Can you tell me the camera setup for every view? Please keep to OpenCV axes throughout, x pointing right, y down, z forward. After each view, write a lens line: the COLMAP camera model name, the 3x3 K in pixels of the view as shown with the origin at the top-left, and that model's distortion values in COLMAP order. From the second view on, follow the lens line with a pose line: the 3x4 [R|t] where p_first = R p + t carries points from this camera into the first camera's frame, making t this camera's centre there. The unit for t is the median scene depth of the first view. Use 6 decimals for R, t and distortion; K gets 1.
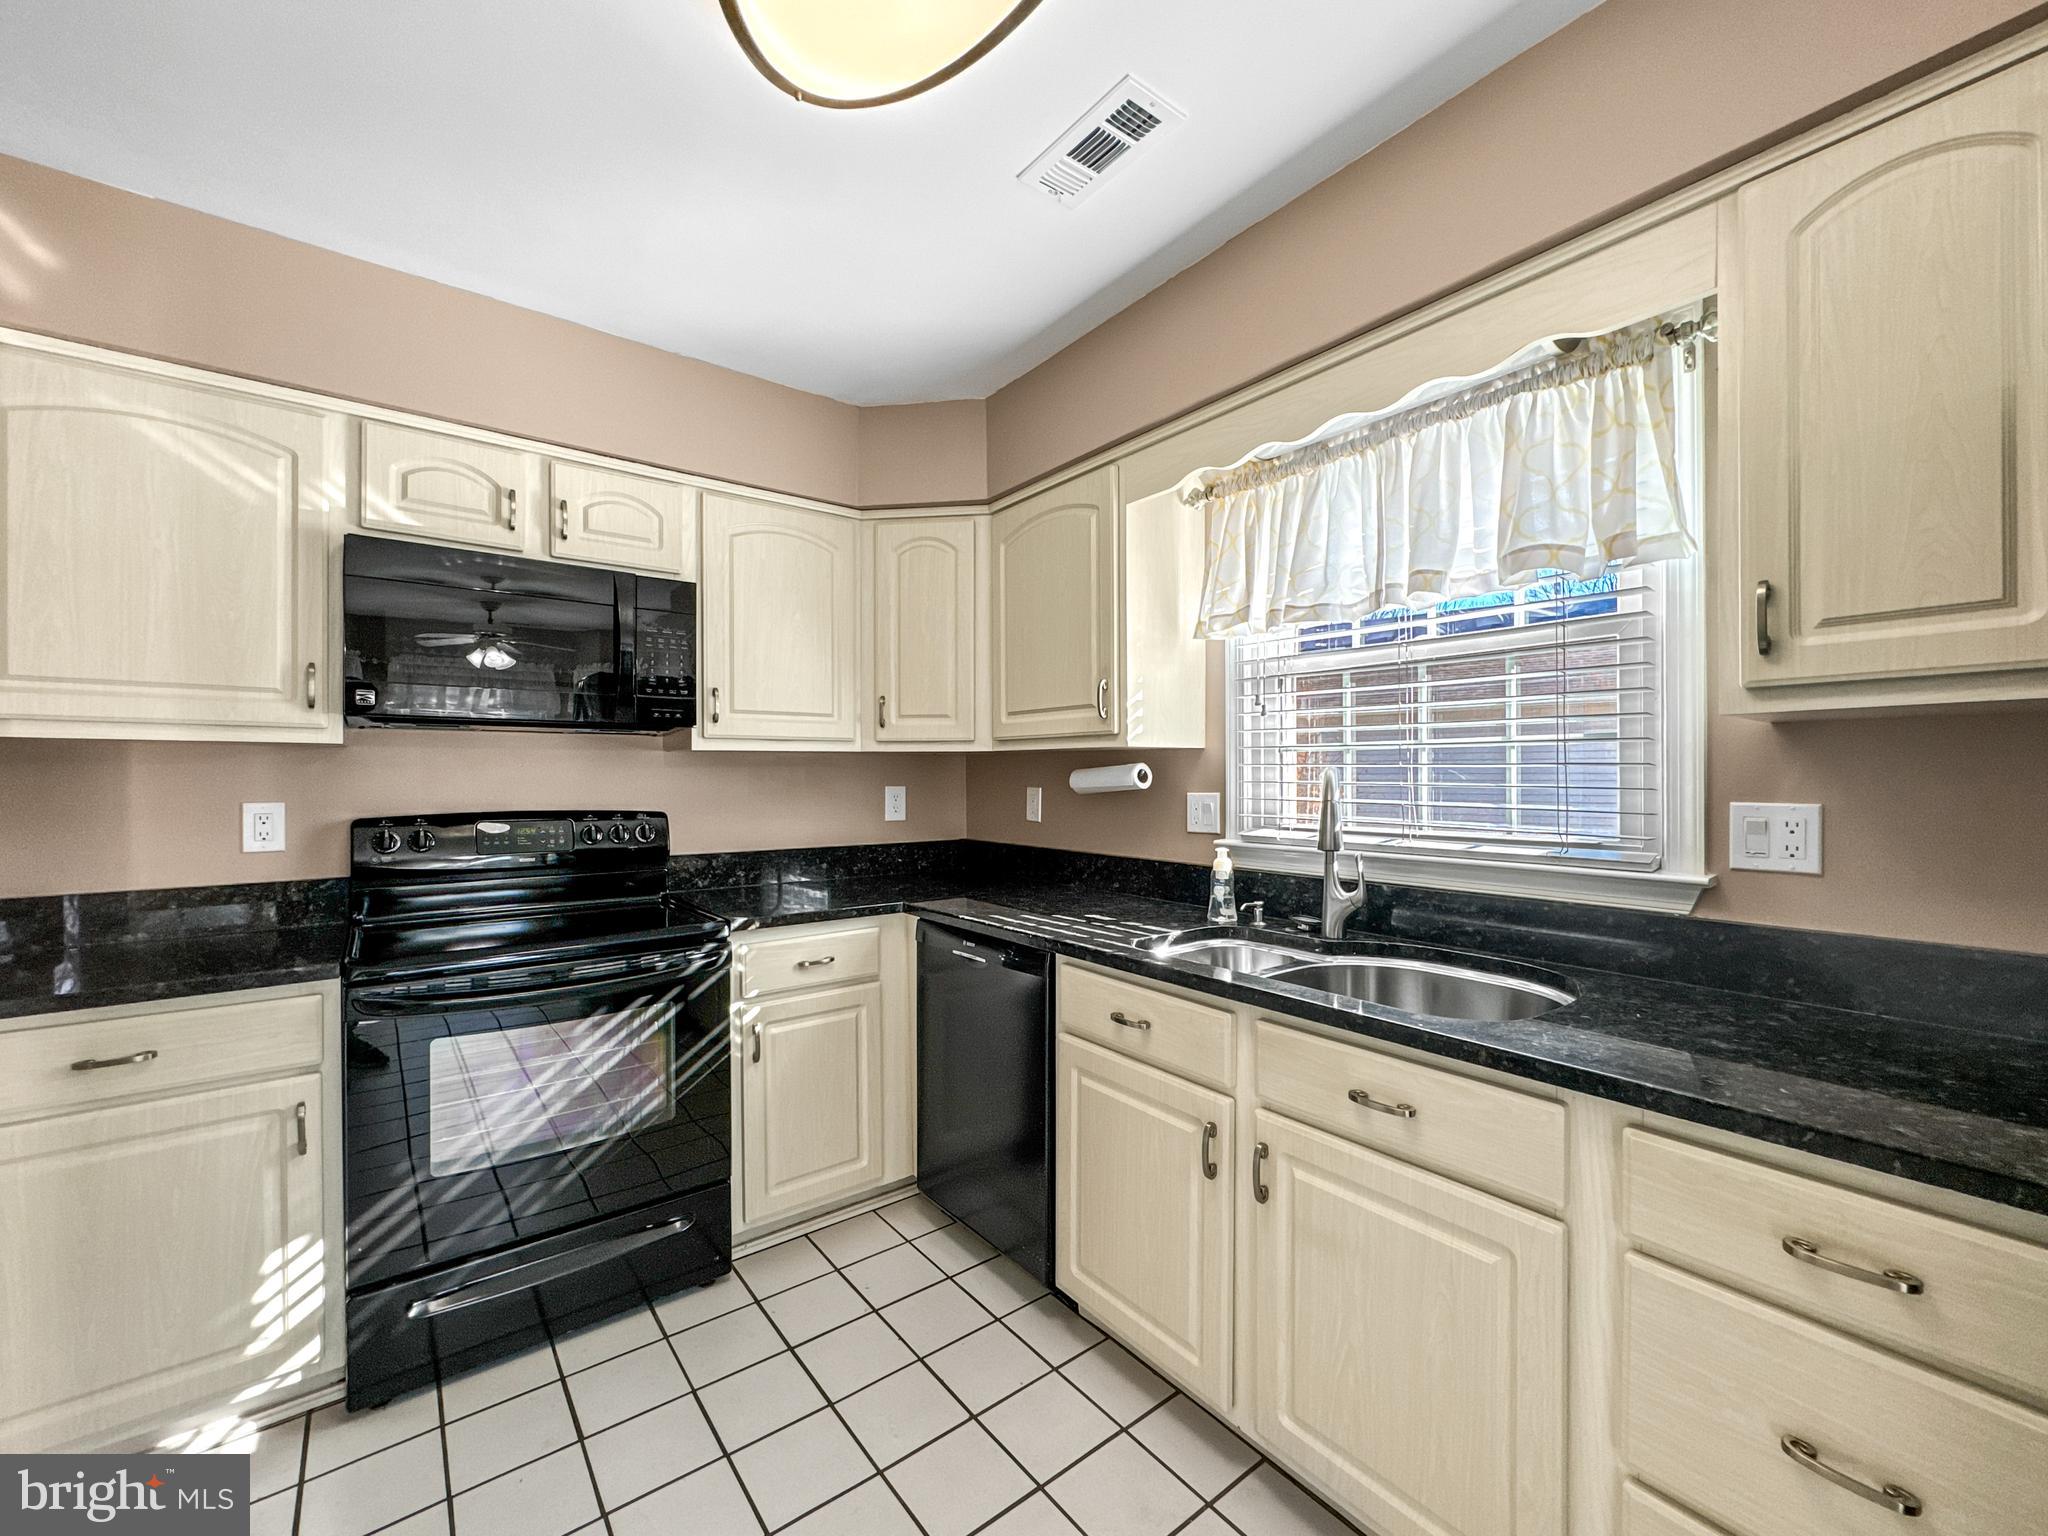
lens RADIAL K [[825.2, 0, 1029.4], [0, 825.2, 778.0], [0, 0, 1]] dist [-0.003935, -0.000218]
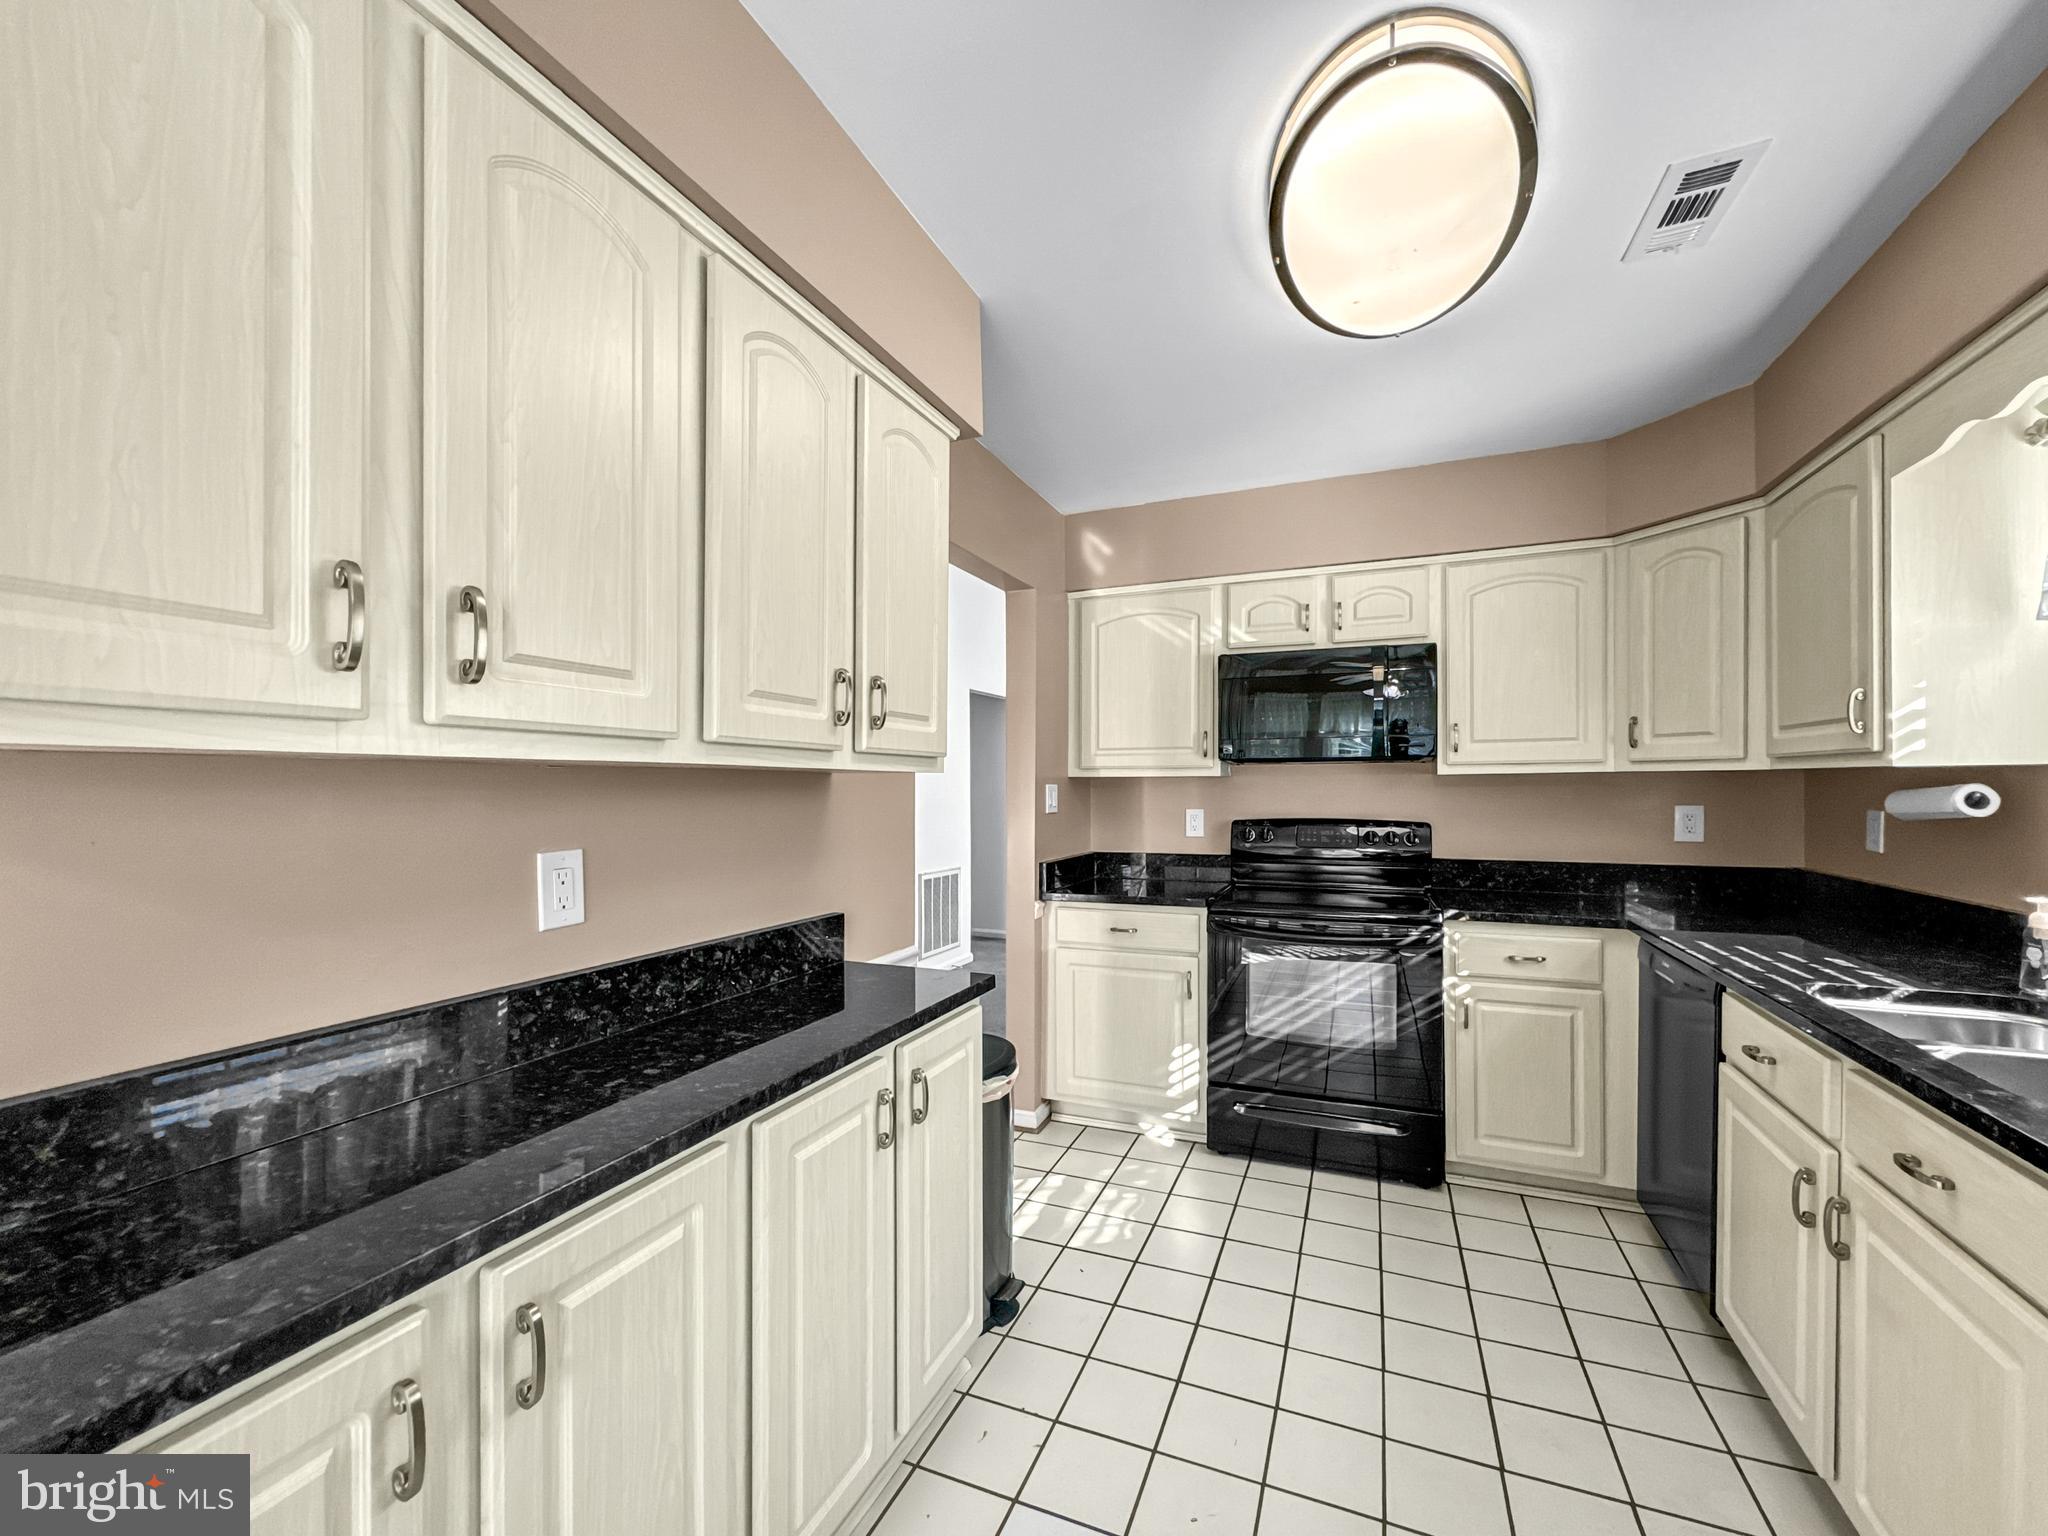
lens RADIAL K [[825.2, 0, 1029.4], [0, 825.2, 778.0], [0, 0, 1]] dist [-0.003935, -0.000218]
pose [[0.494053, -0.008669, -0.869389, 0.431739], [0.001449, 0.999957, -0.009148, -0.020709], [0.869431, 0.003260, 0.494044, -0.185532]]
